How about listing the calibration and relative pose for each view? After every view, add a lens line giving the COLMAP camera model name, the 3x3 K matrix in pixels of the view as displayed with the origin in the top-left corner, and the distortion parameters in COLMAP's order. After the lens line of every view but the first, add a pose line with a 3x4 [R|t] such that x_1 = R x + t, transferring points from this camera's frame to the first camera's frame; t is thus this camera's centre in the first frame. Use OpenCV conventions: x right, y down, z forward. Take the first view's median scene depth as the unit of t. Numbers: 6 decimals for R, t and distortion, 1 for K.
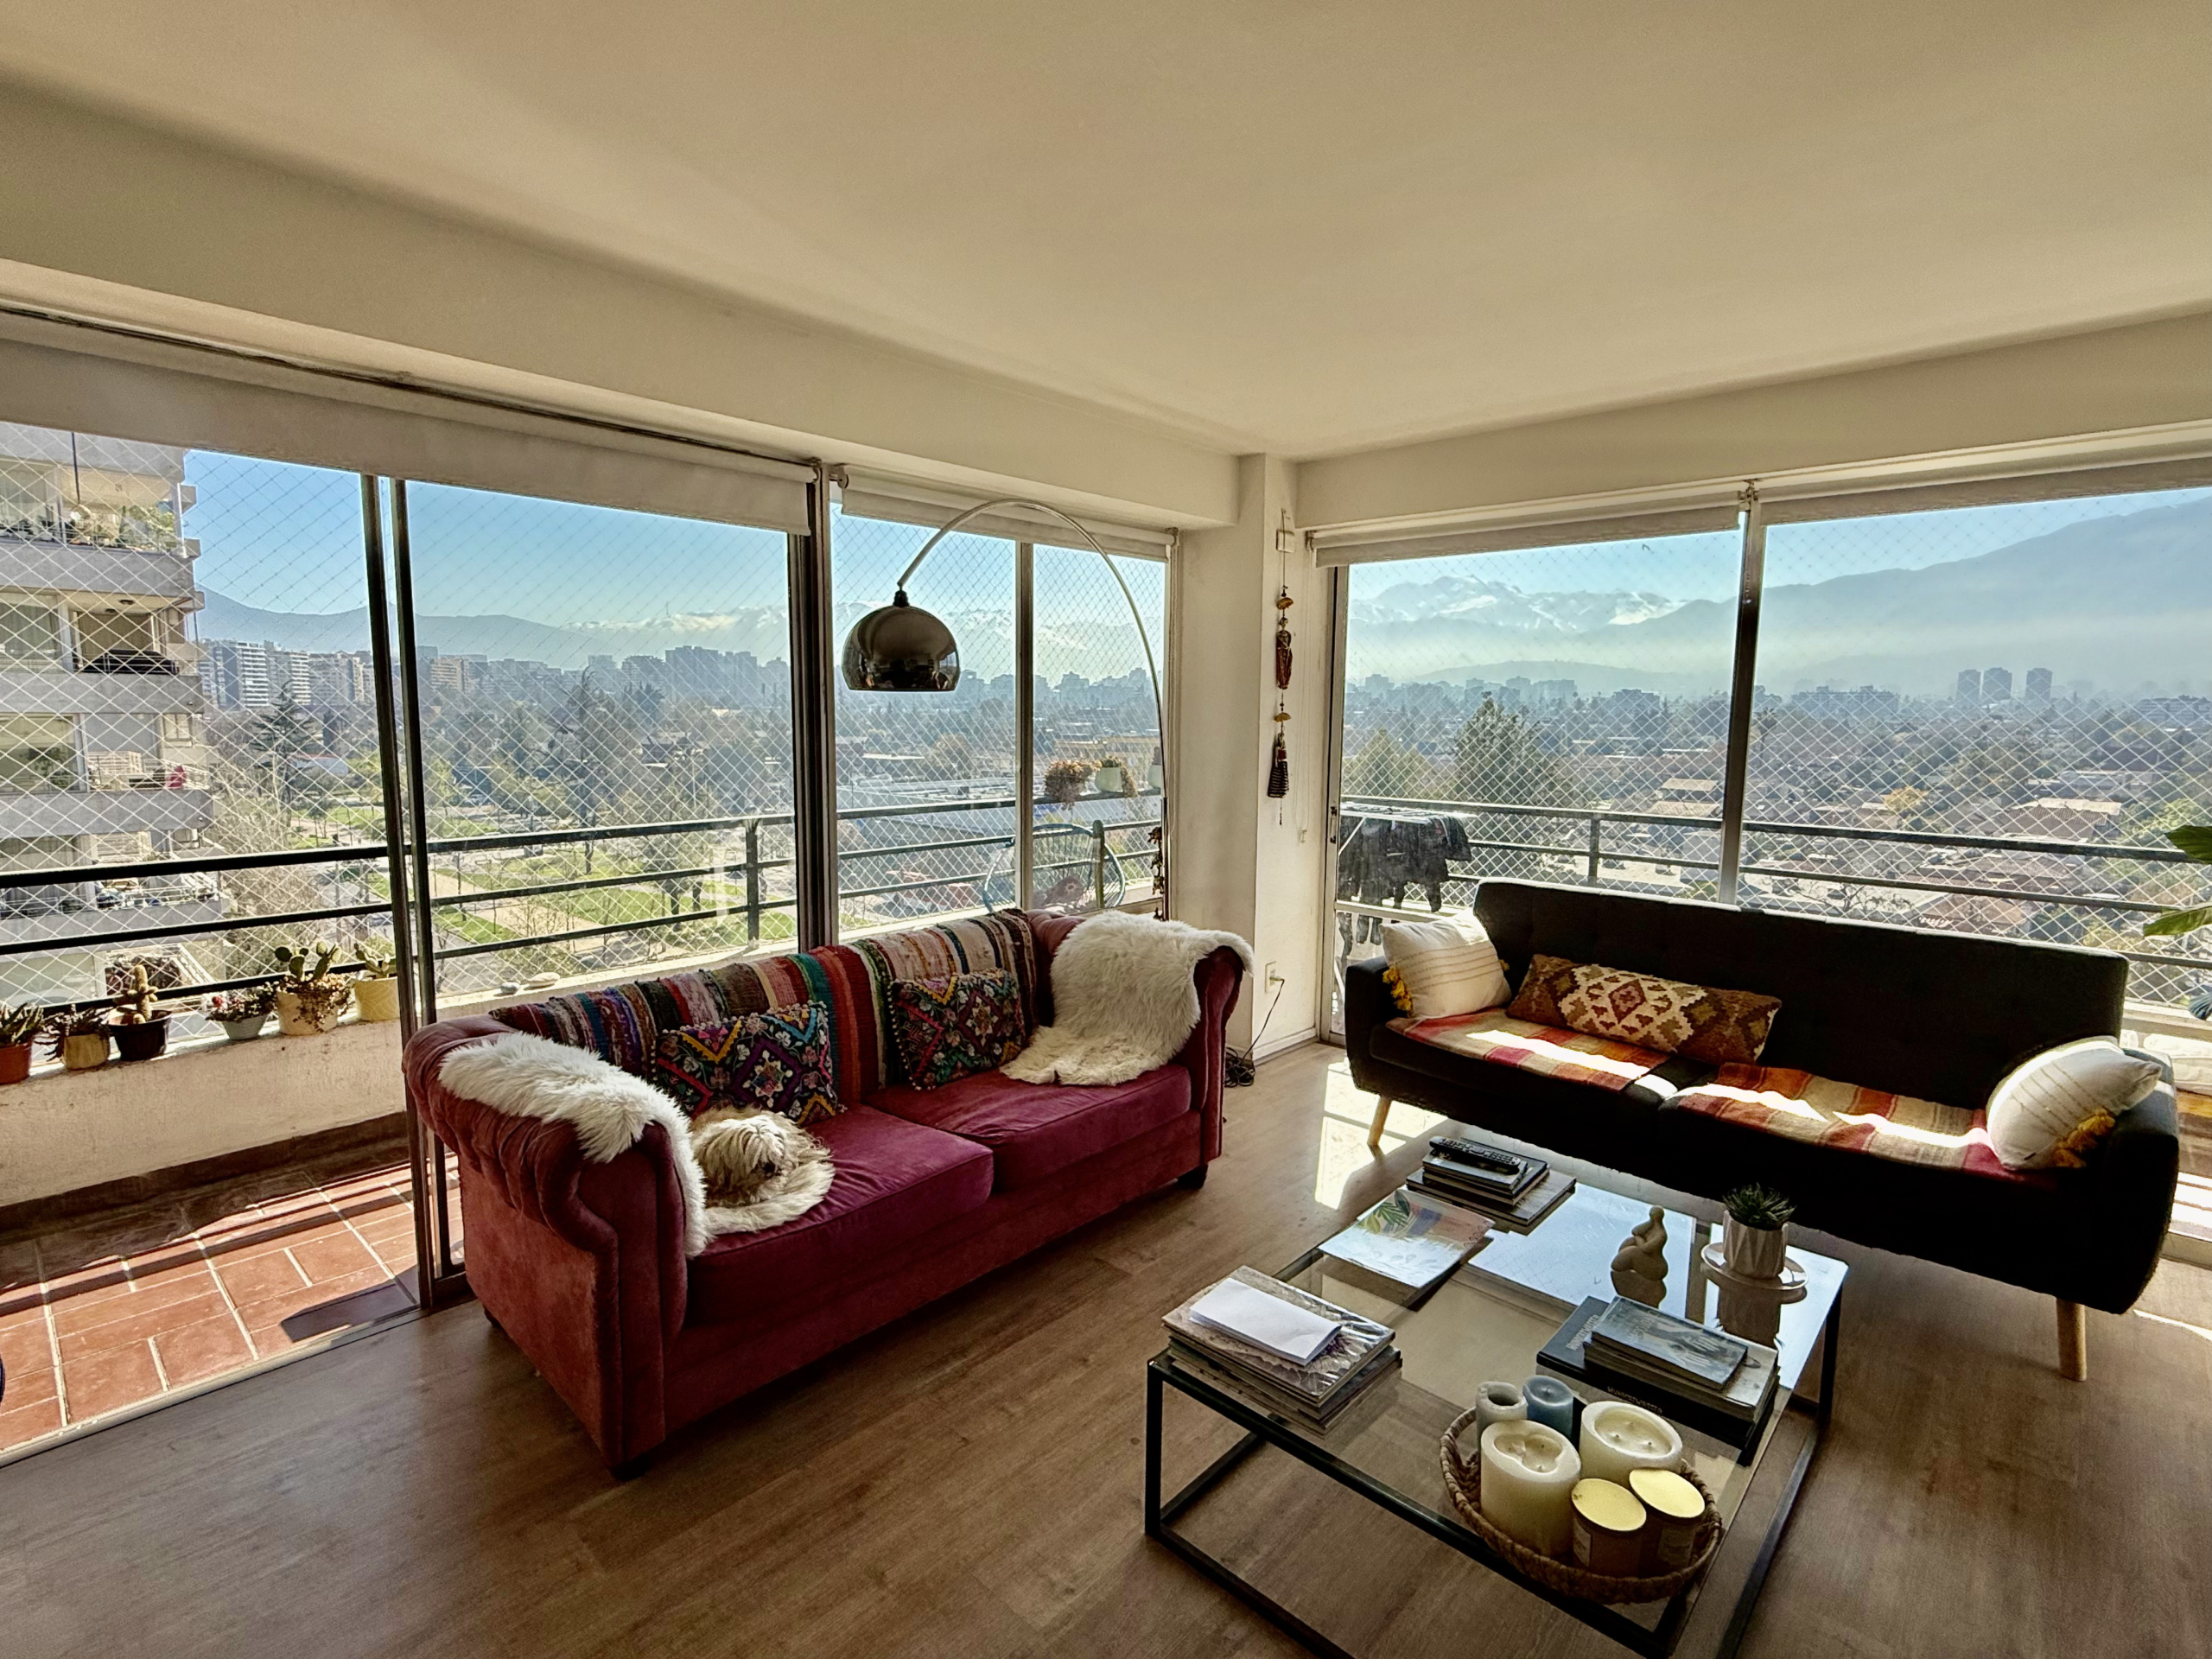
lens RADIAL K [[1064.9, 0, 1109.3], [0, 1064.9, 832.9], [0, 0, 1]] dist [0.001180, 0.000494]
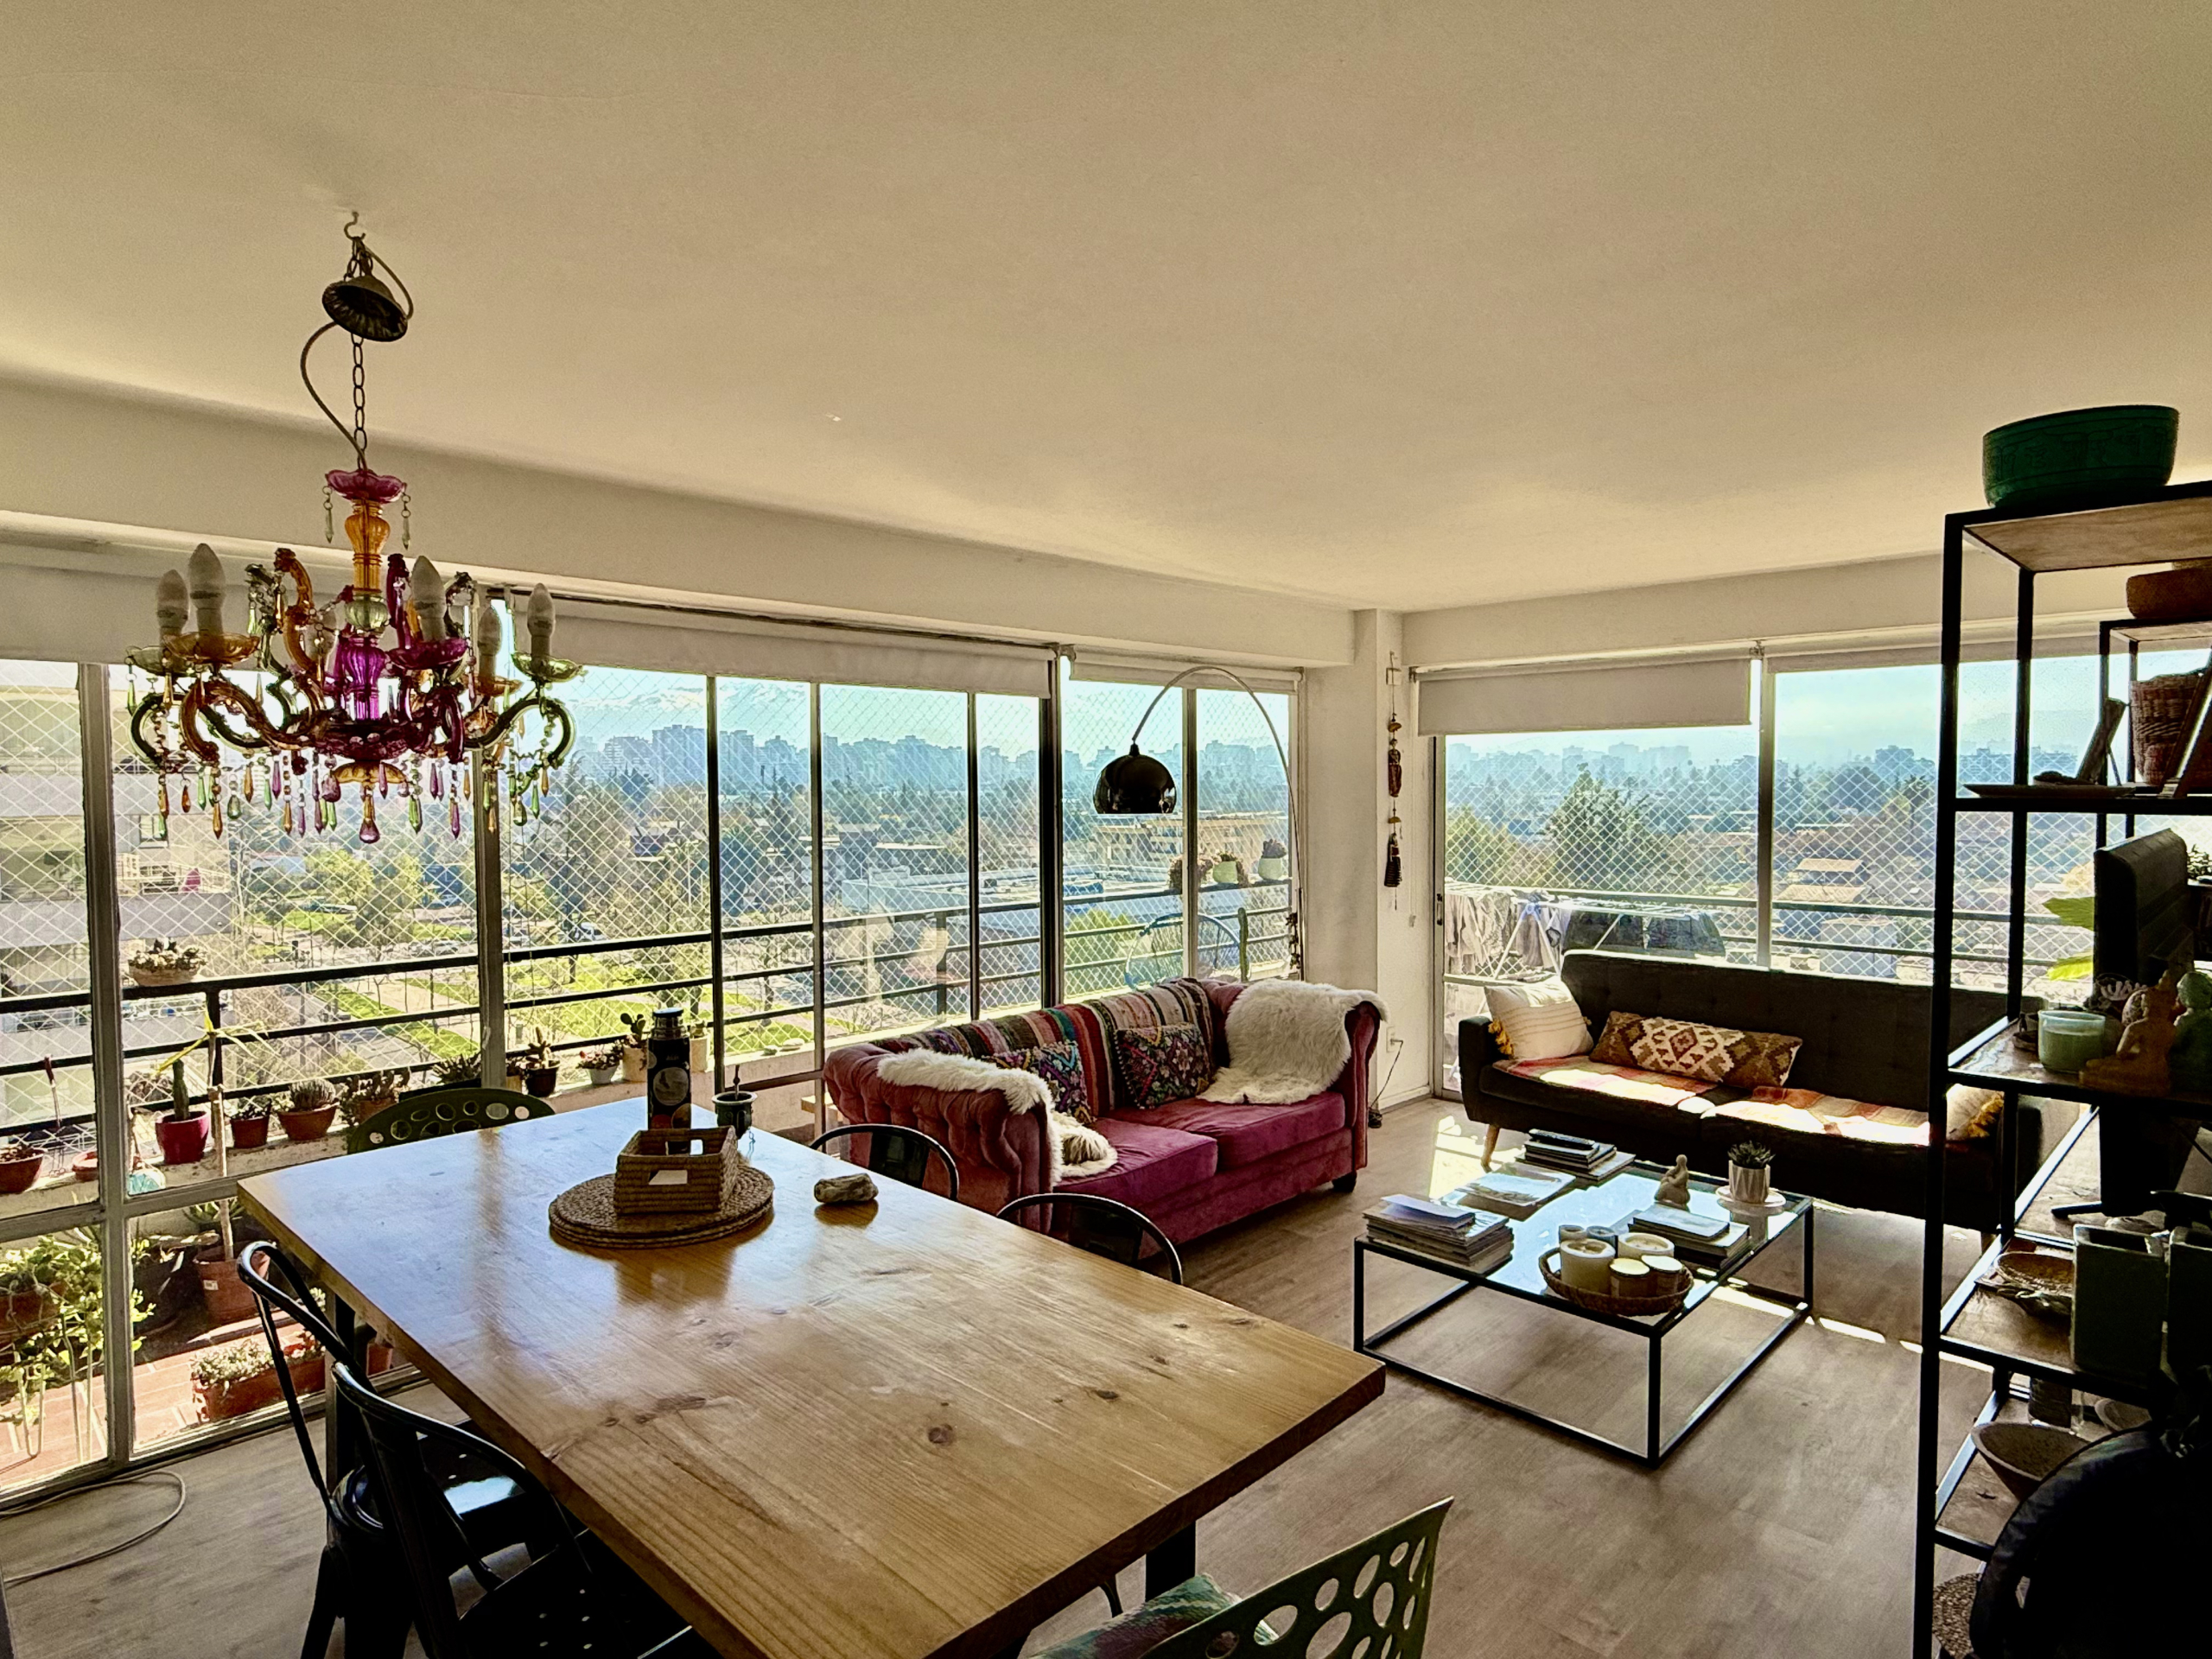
lens RADIAL K [[1253.2, 0, 1102.7], [0, 1253.2, 829.6], [0, 0, 1]] dist [0.001368, -0.000383]
pose [[0.999386, -0.014255, -0.031994, -0.151495], [0.011625, 0.996652, -0.080929, 0.016028], [0.033041, 0.080507, 0.996206, -0.522218]]
